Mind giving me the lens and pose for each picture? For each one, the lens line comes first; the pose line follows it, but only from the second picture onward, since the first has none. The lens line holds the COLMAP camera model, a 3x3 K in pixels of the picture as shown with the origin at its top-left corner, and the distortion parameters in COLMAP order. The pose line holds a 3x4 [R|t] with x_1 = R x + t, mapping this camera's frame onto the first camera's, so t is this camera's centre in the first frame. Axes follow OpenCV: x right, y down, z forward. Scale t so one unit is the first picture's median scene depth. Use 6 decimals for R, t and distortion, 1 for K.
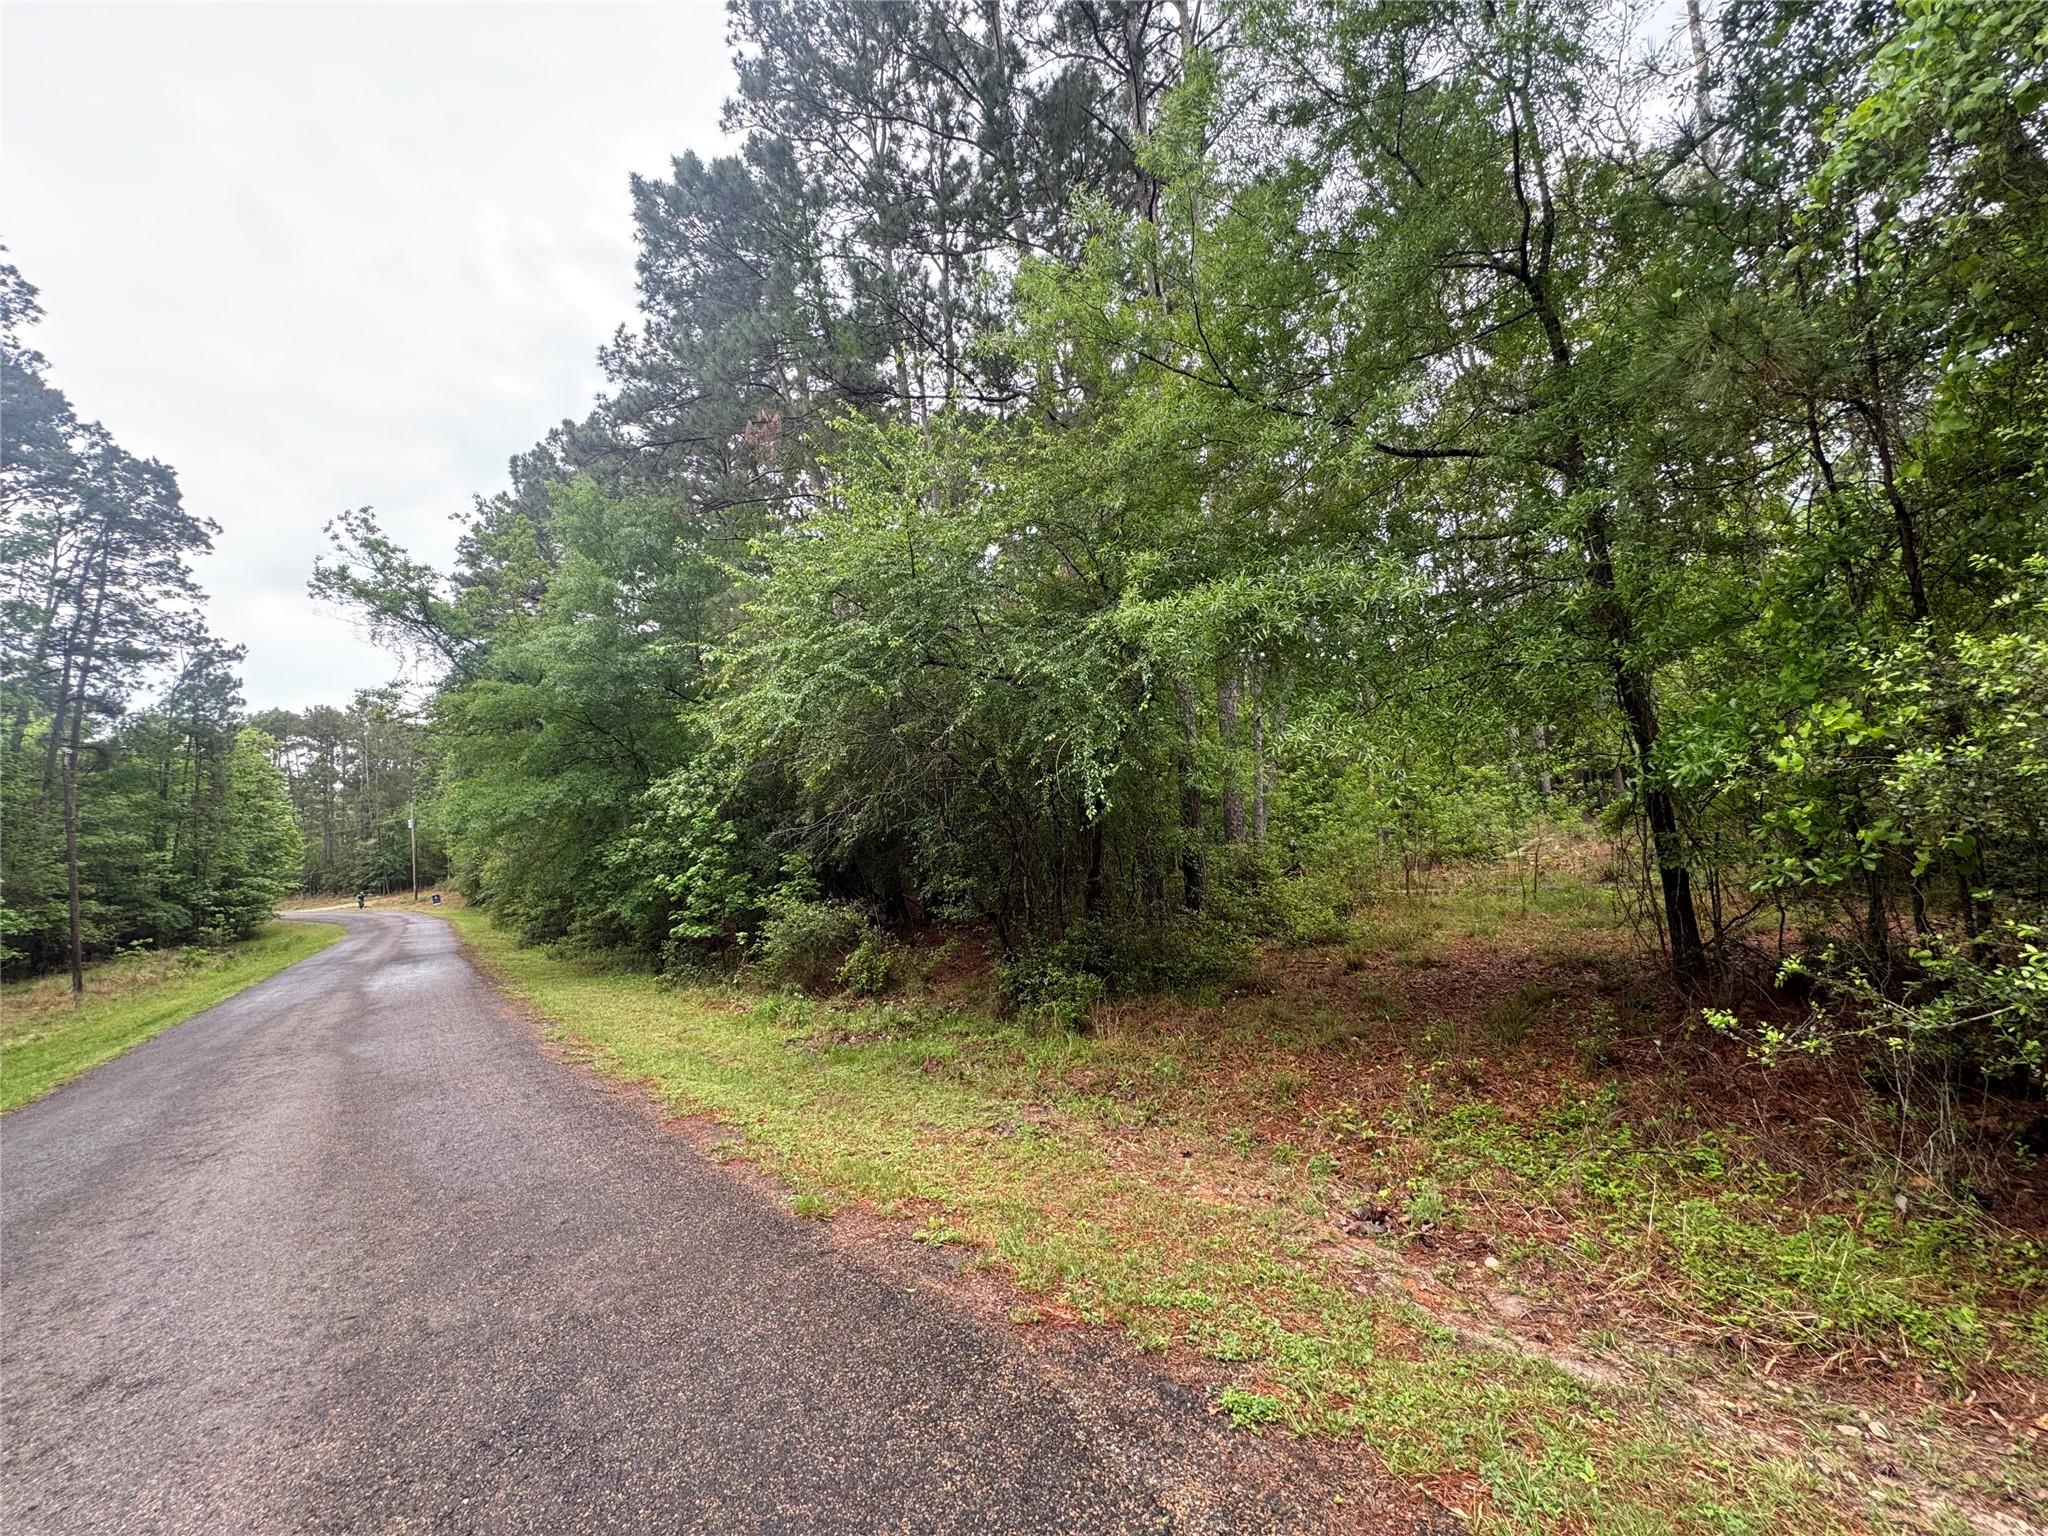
lens RADIAL K [[810.9, 0, 1020.1], [0, 810.9, 769.8], [0, 0, 1]] dist [-0.000647, -0.000095]
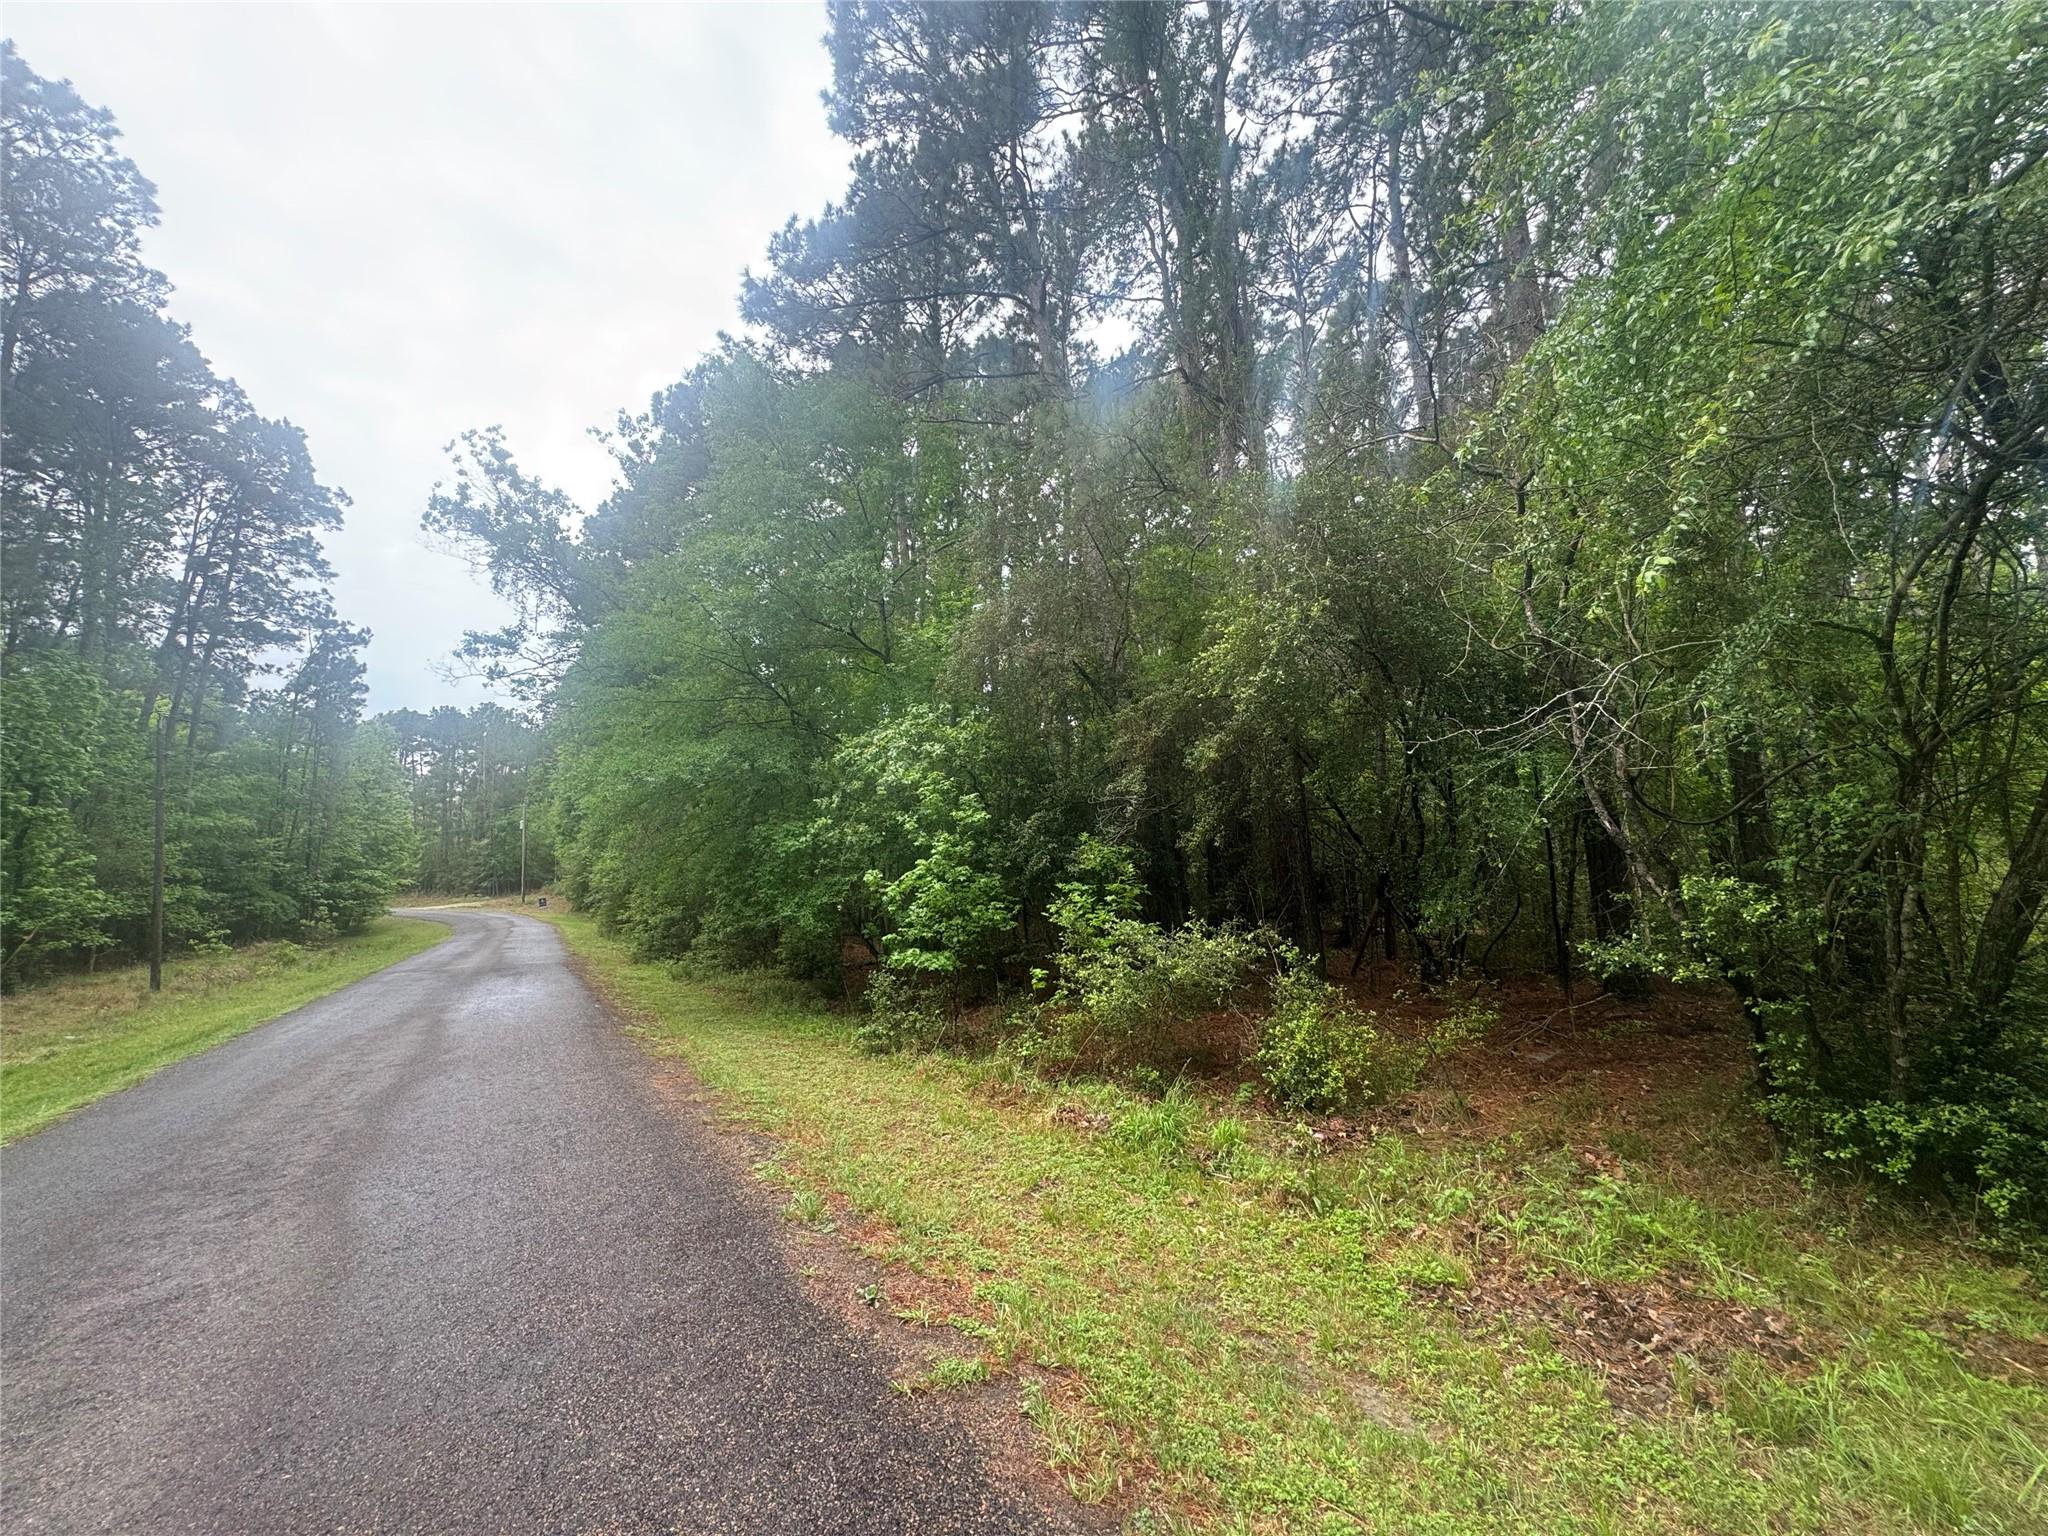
lens RADIAL K [[813.7, 0, 1024.9], [0, 813.7, 771.3], [0, 0, 1]] dist [-0.002187, -0.000099]
pose [[0.995177, 0.028622, -0.093832, -0.313871], [-0.031676, 0.999010, -0.031220, 0.079217], [0.092845, 0.034042, 0.995098, 0.426432]]
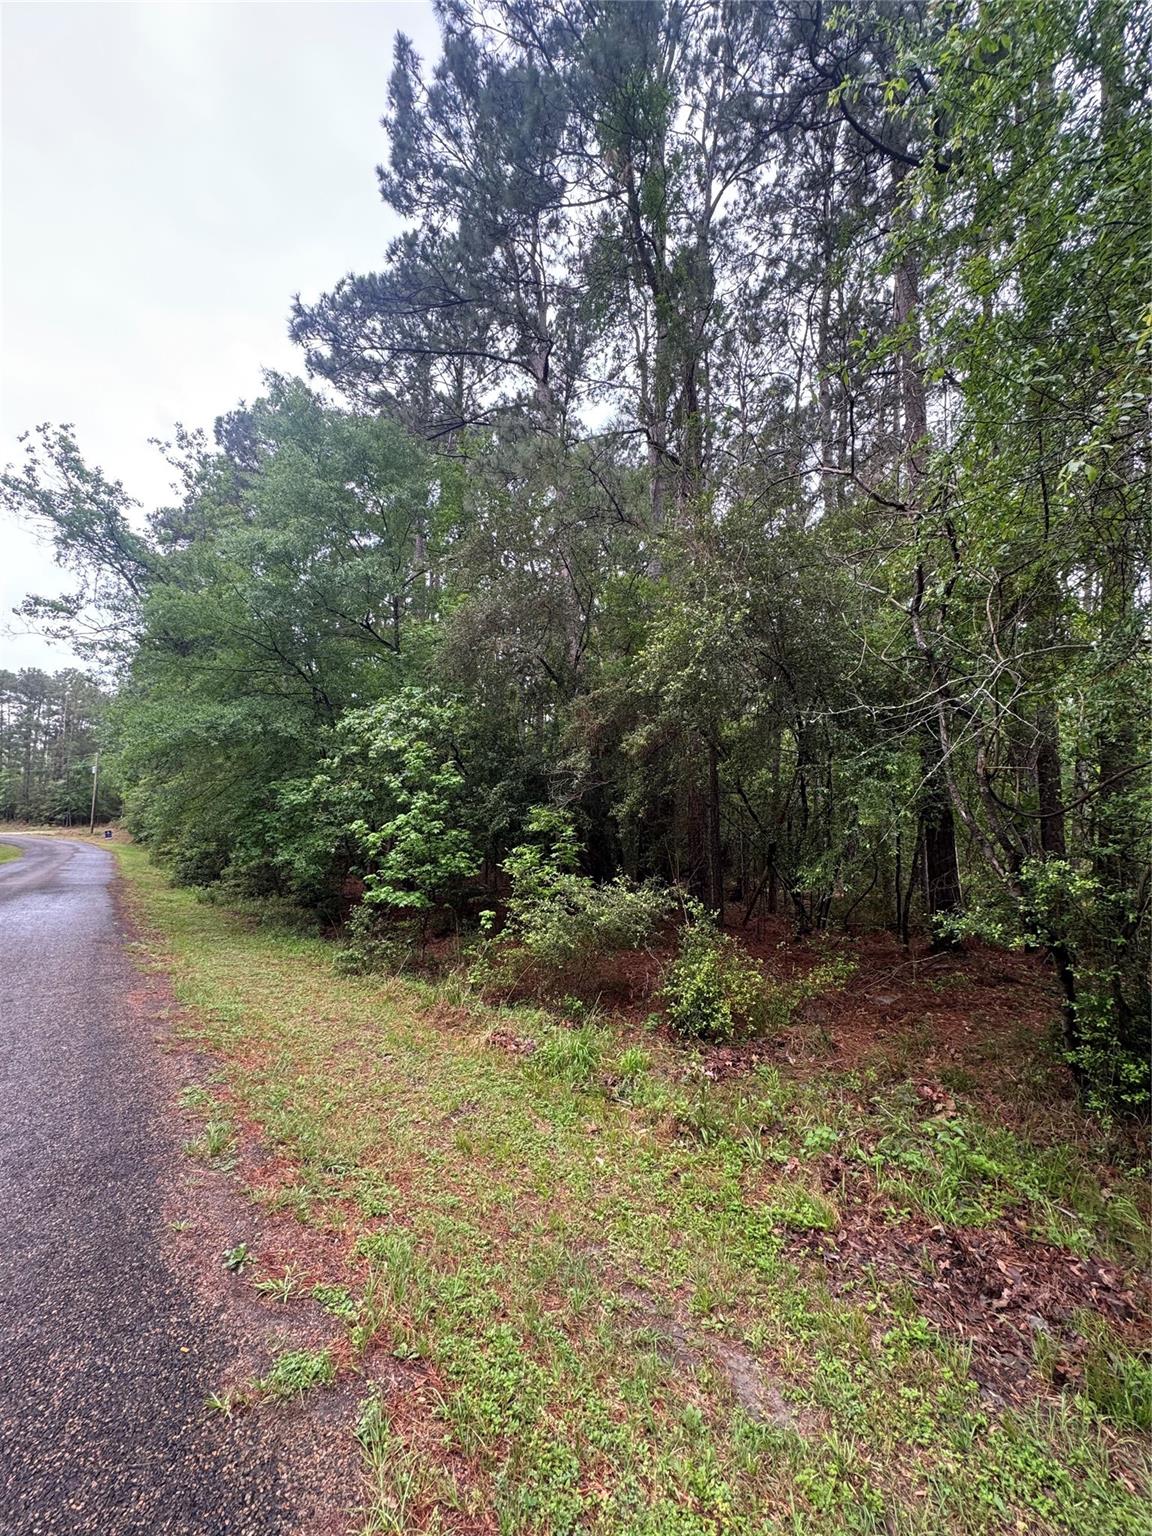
lens RADIAL K [[610.3, 0, 577.8], [0, 610.3, 769.3], [0, 0, 1]] dist [-0.002187, -0.000099]
pose [[0.994991, 0.098989, 0.013942, -0.298217], [-0.098668, 0.994875, -0.022096, 0.087676], [-0.016058, 0.020610, 0.999659, 0.496271]]
